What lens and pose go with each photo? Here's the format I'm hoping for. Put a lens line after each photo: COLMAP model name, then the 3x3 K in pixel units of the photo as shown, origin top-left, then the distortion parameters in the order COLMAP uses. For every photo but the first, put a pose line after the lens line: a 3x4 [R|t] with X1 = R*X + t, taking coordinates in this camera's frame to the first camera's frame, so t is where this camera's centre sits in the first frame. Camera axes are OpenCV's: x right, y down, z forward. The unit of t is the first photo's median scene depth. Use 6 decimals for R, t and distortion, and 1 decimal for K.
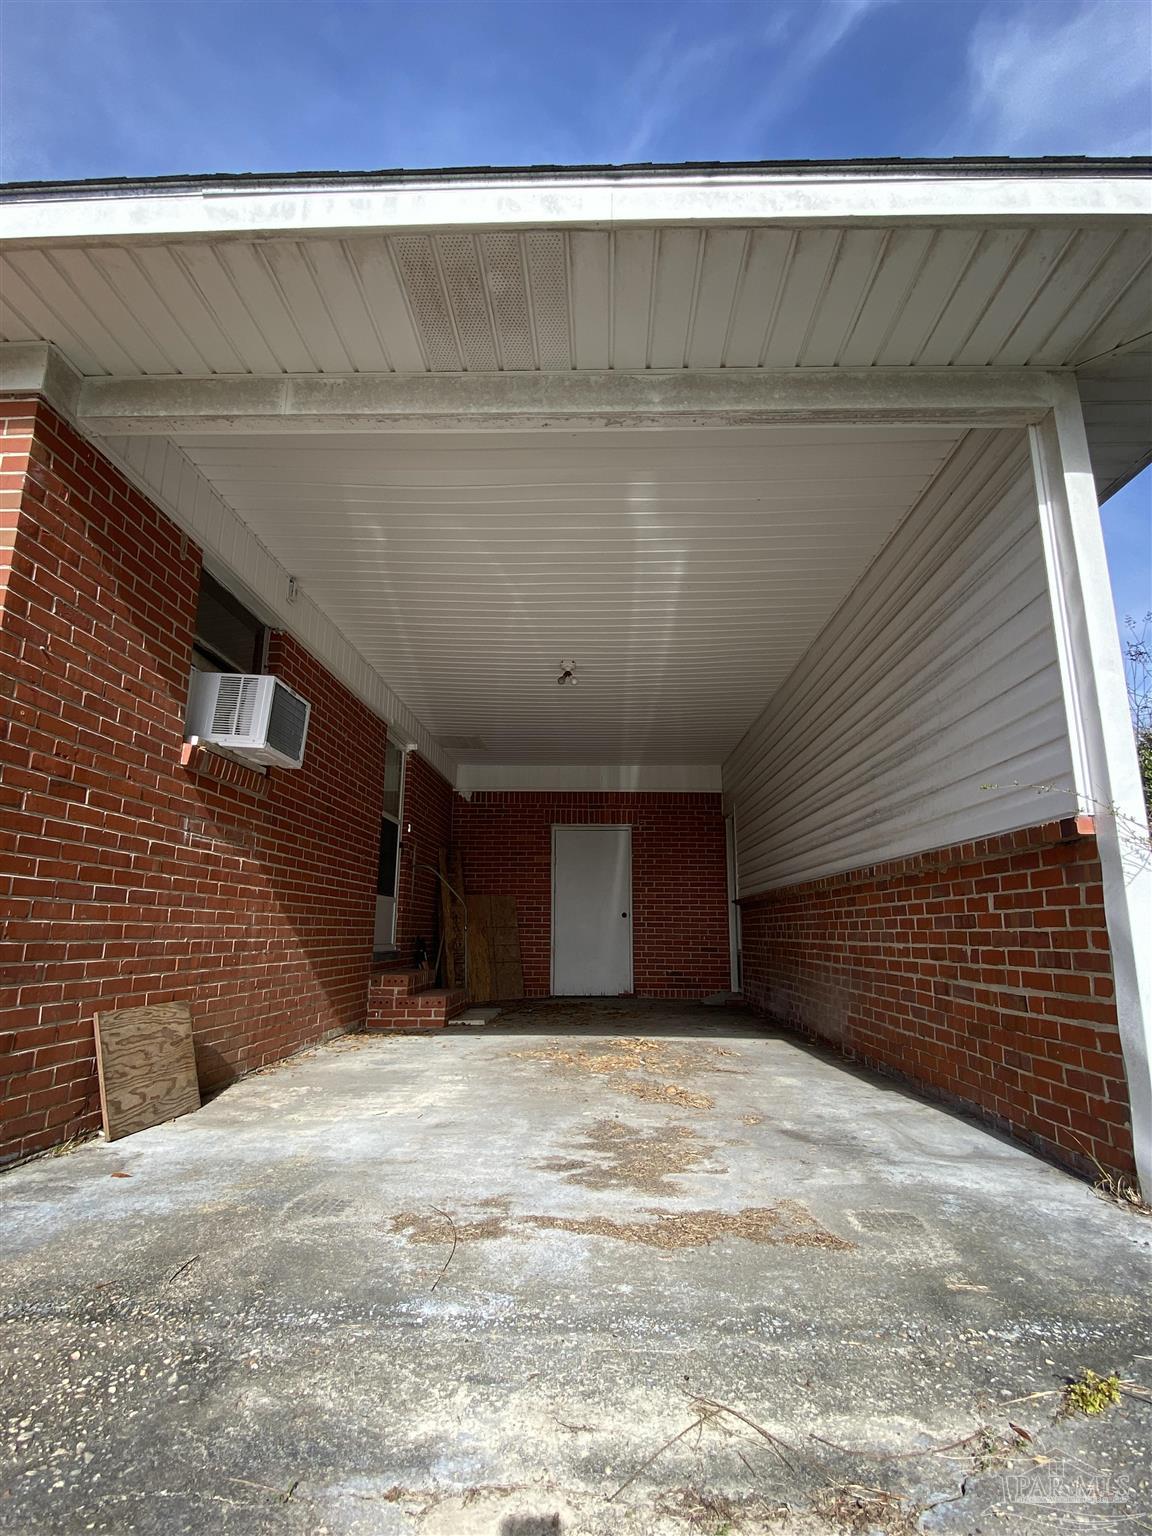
lens RADIAL K [[760.5, 0, 574.4], [0, 760.5, 767.1], [0, 0, 1]] dist [-0.000055, 0.000004]
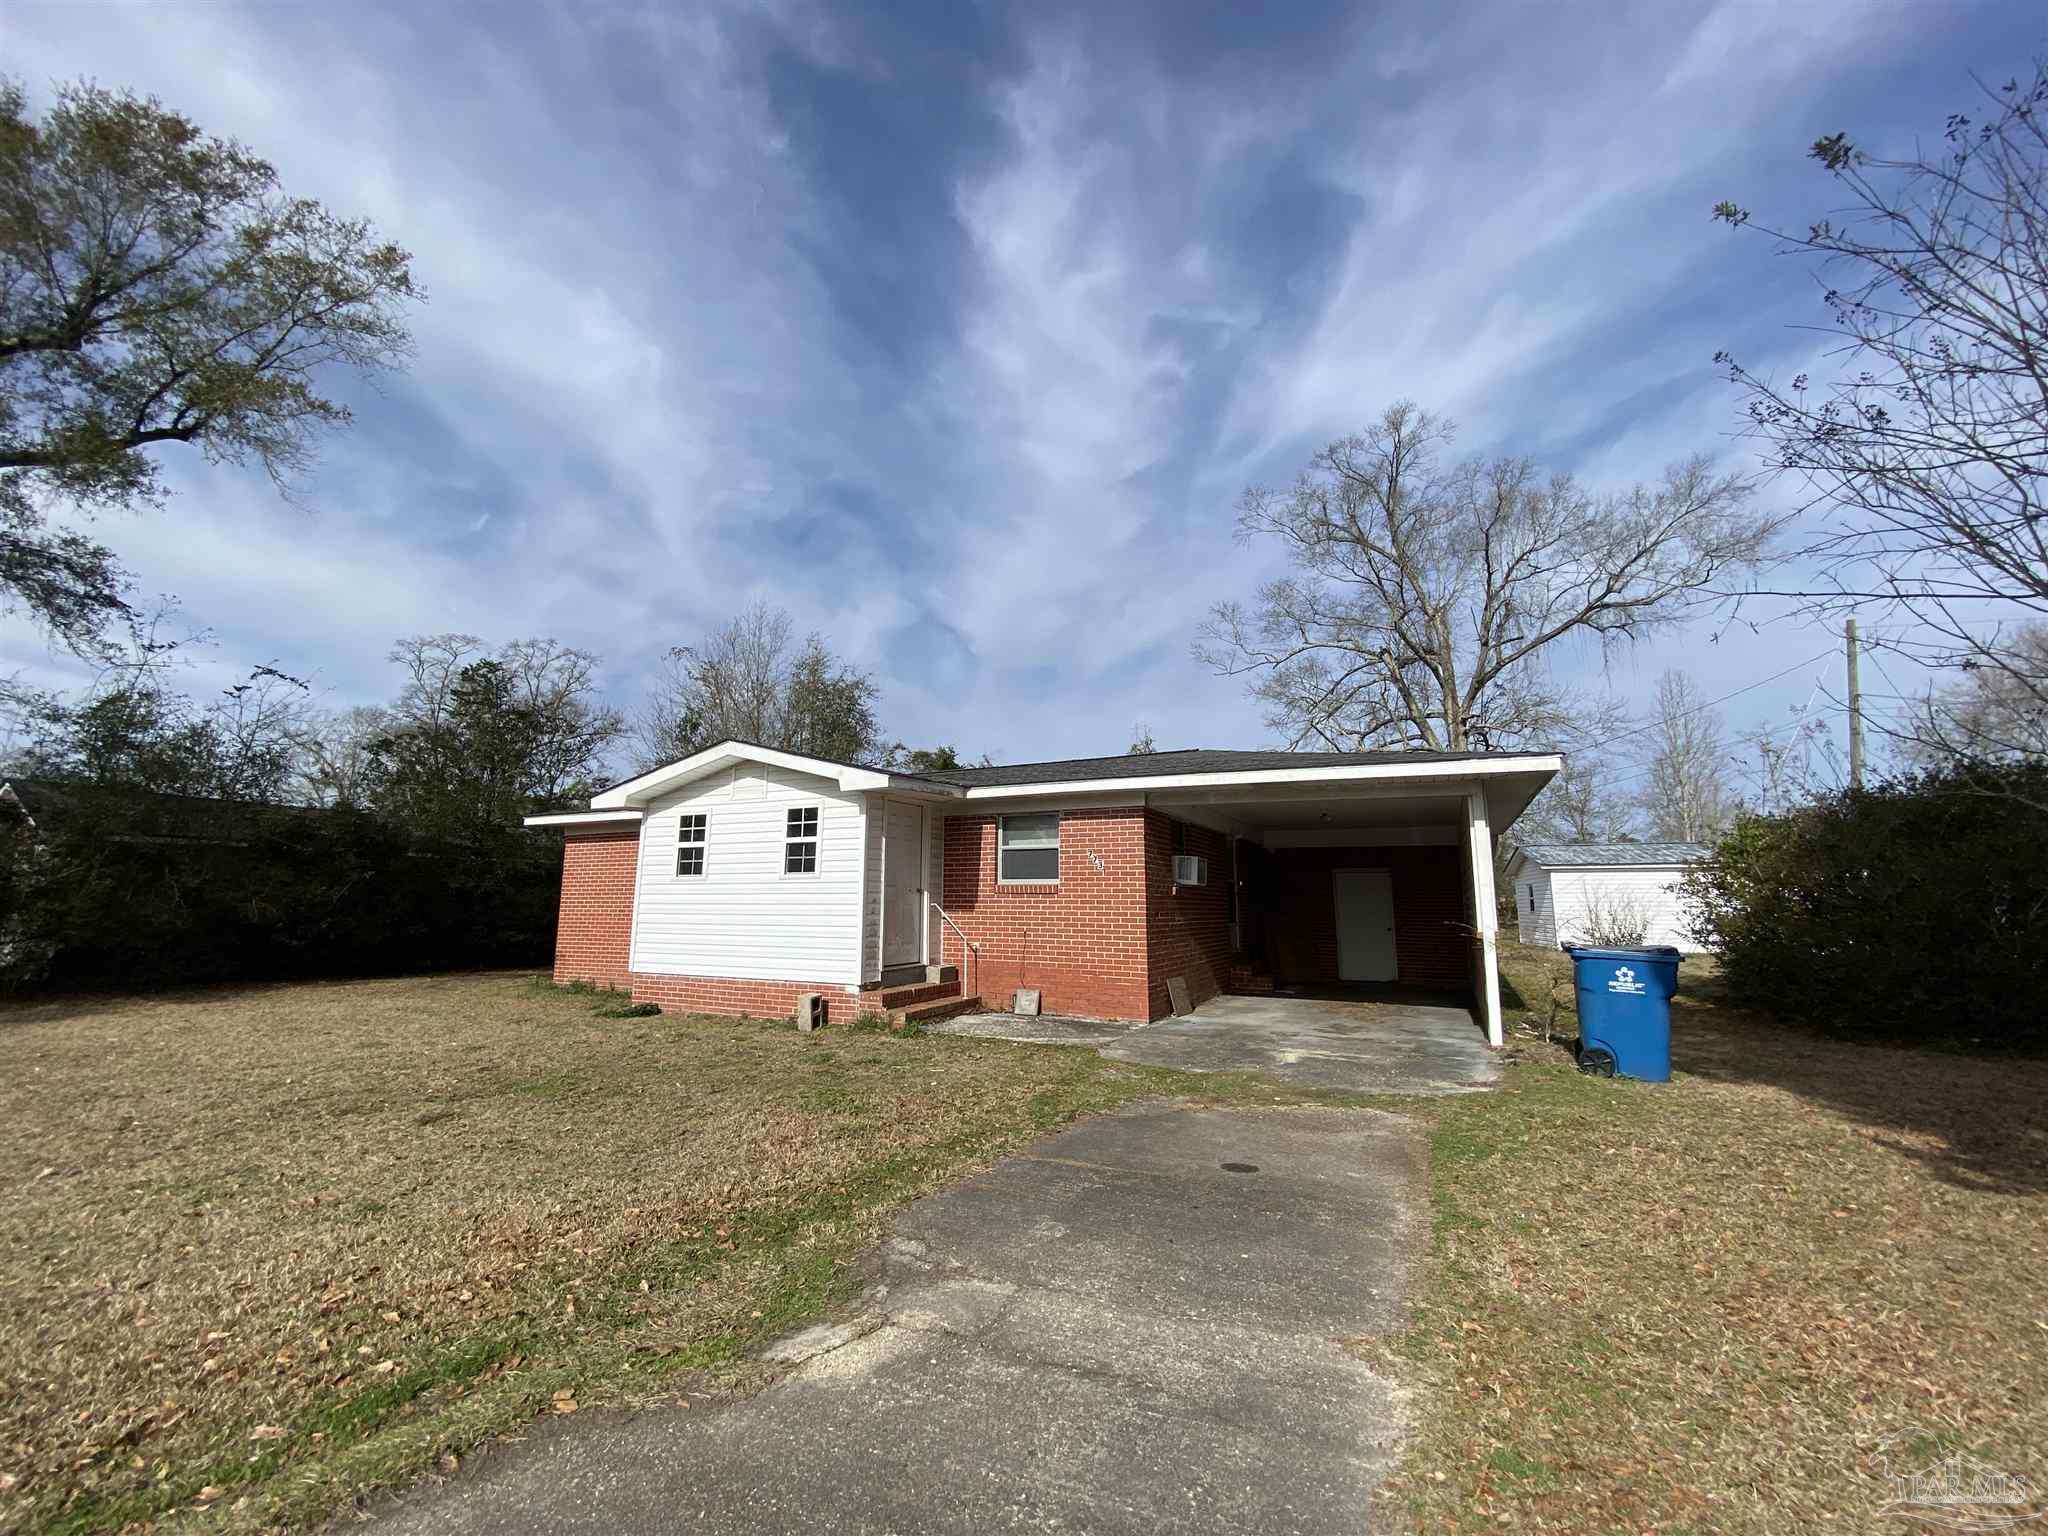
lens RADIAL K [[825.2, 0, 1028.0], [0, 825.2, 775.2], [0, 0, 1]] dist [-0.000553, -0.000017]
pose [[0.909766, -0.059095, -0.410893, 0.138204], [0.082017, 0.995892, 0.038365, -0.301770], [0.406938, -0.068603, 0.910876, -0.991847]]
